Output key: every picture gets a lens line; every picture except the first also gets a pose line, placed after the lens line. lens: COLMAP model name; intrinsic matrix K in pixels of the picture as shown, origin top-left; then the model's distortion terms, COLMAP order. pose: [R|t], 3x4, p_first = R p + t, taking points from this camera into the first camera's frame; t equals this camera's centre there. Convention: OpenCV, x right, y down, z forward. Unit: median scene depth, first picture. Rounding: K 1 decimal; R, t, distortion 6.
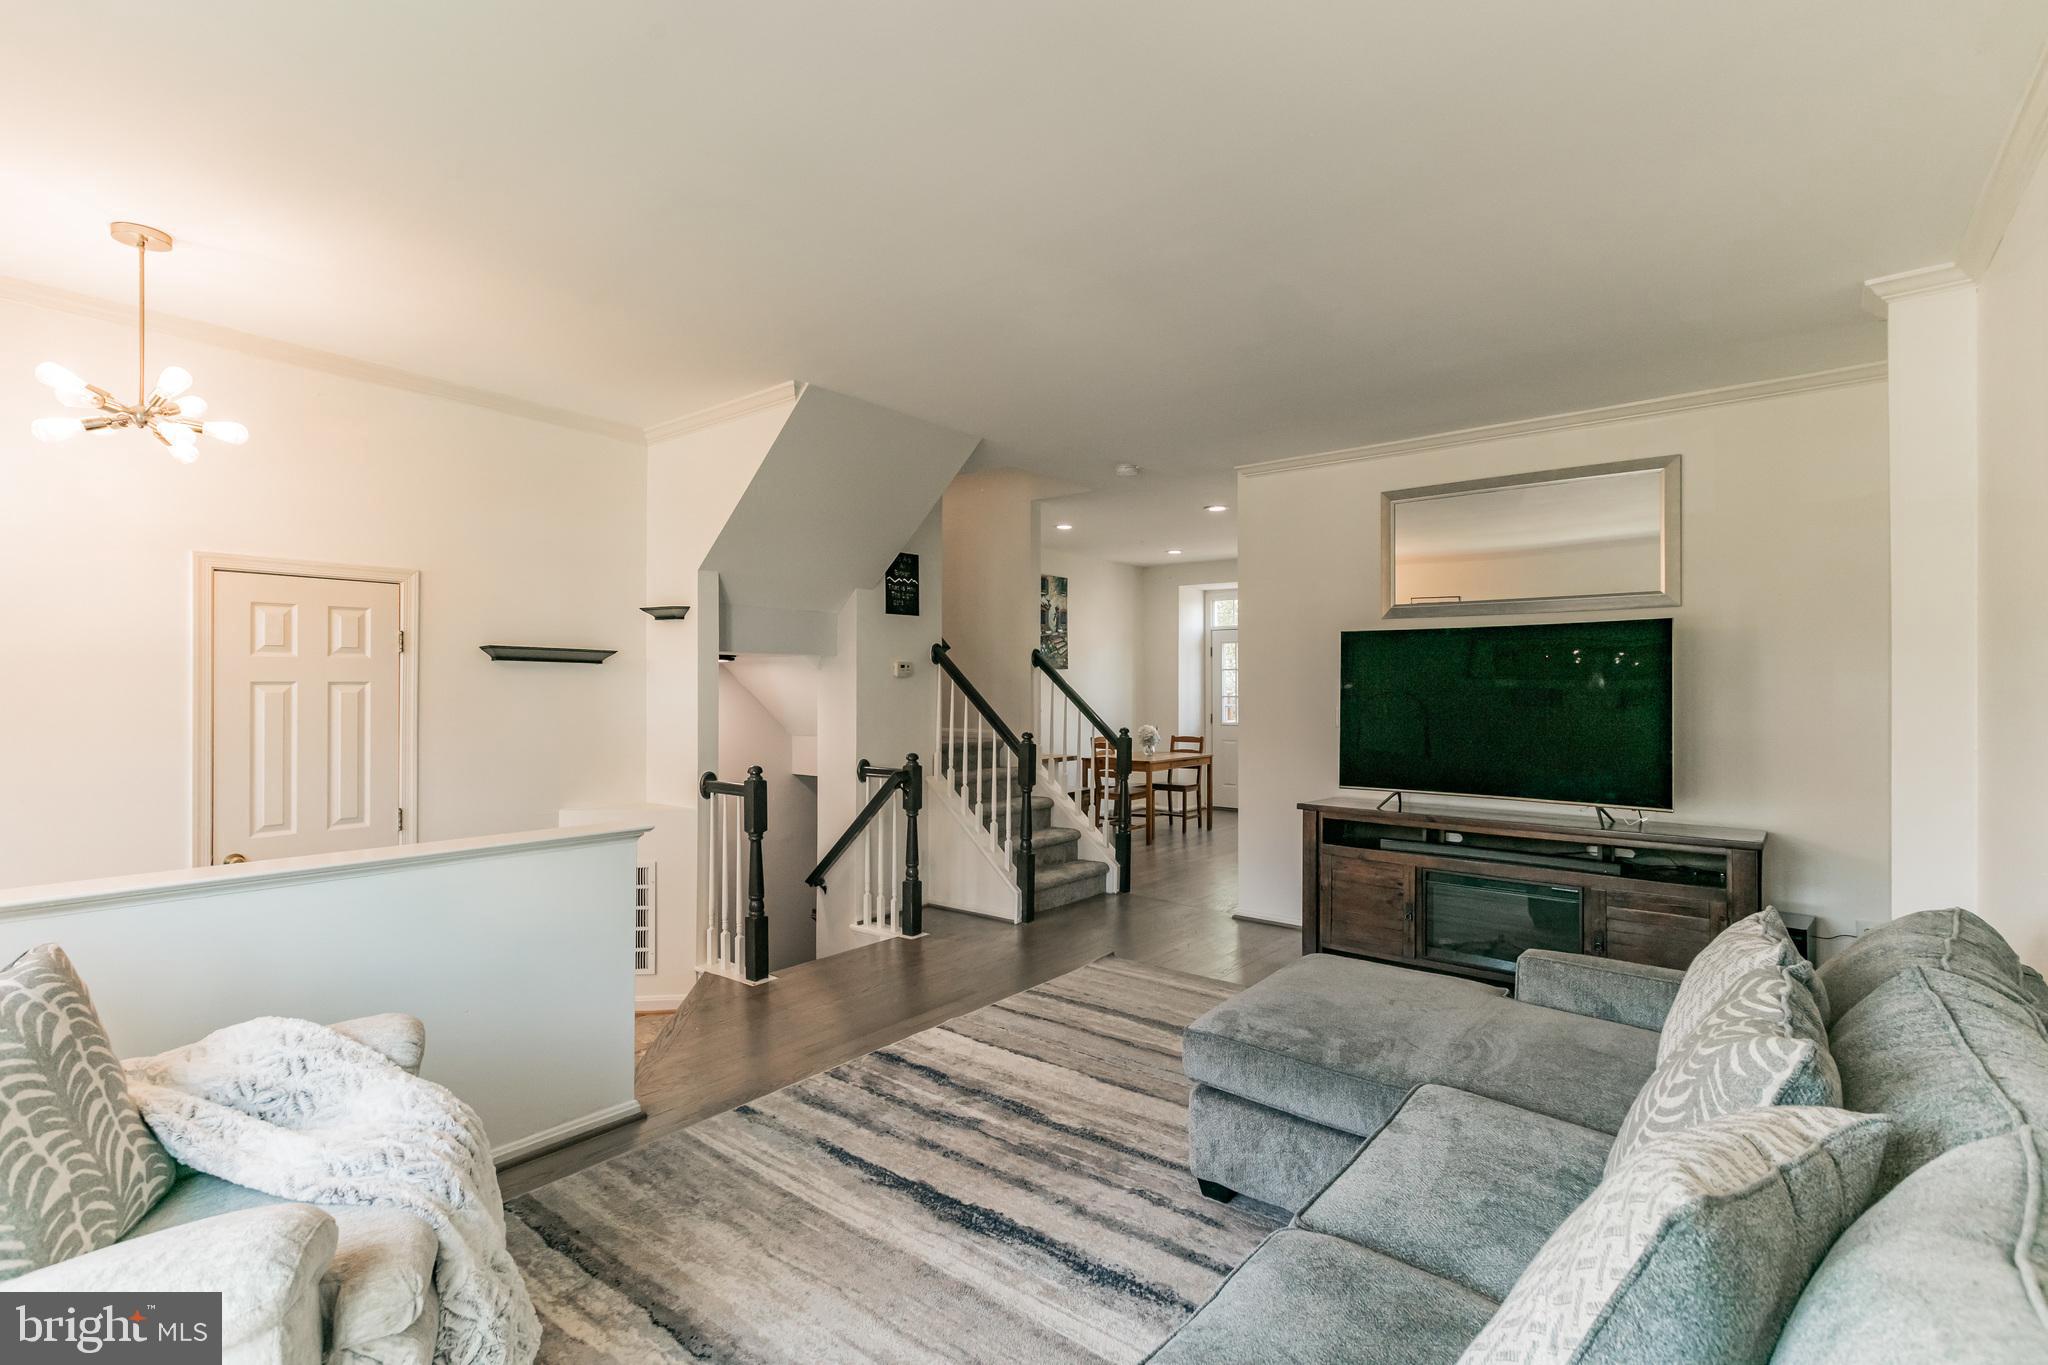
lens RADIAL K [[938.1, 0, 1020.6], [0, 938.1, 686.7], [0, 0, 1]] dist [0.003225, 0.000281]
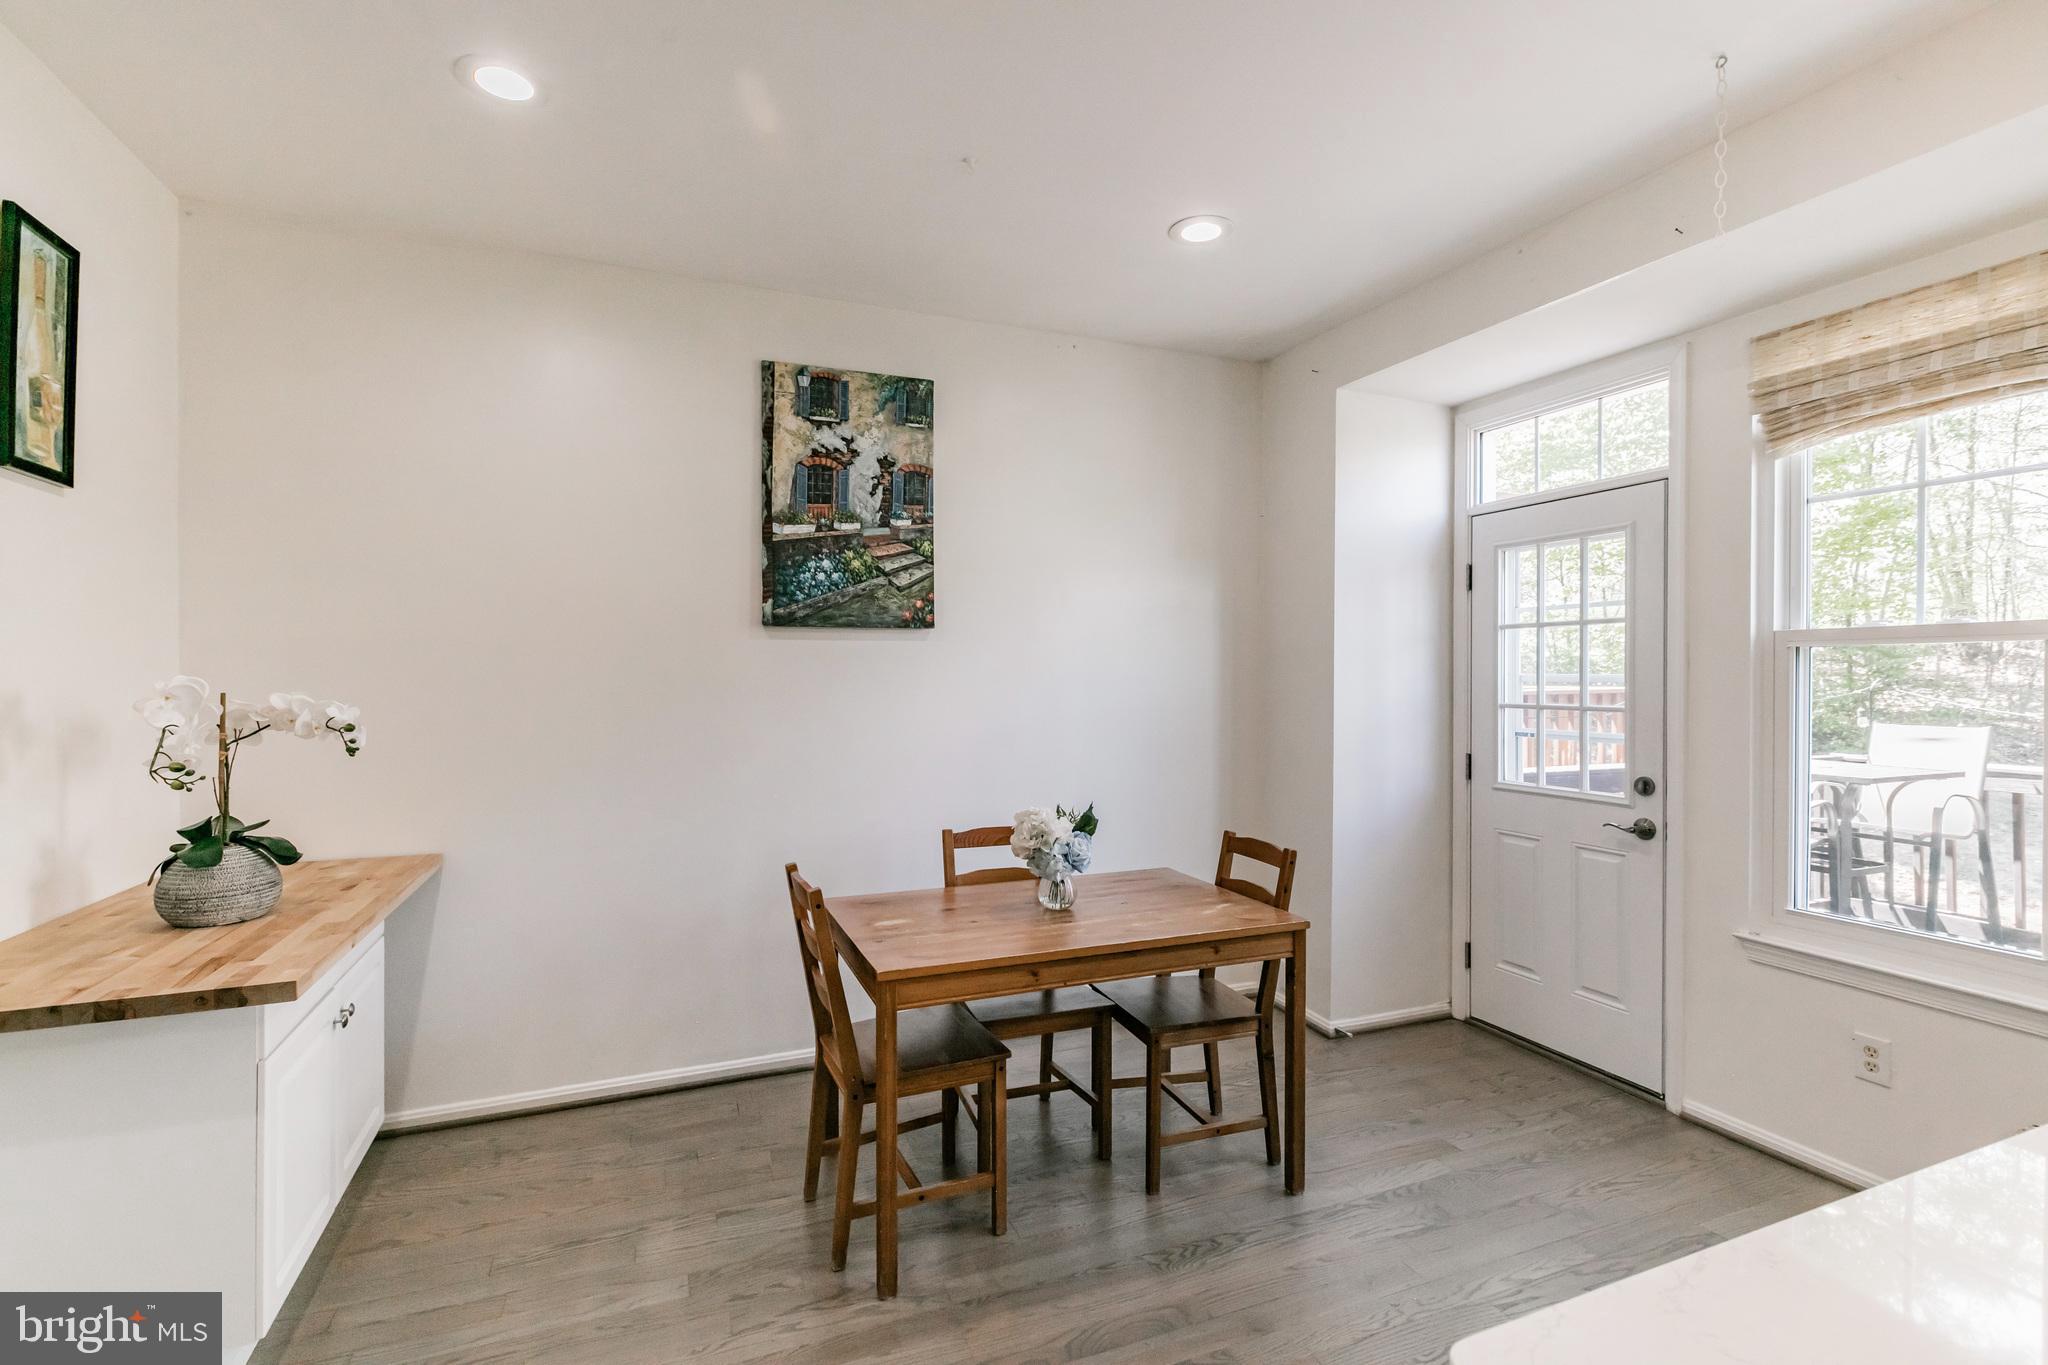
lens RADIAL K [[938.1, 0, 1020.7], [0, 938.1, 679.1], [0, 0, 1]] dist [0.003225, 0.000281]
pose [[0.864089, 0.001547, -0.503336, 0.265647], [0.001617, 0.999982, 0.005849, -0.000955], [0.503336, -0.005868, 0.864071, 0.704367]]
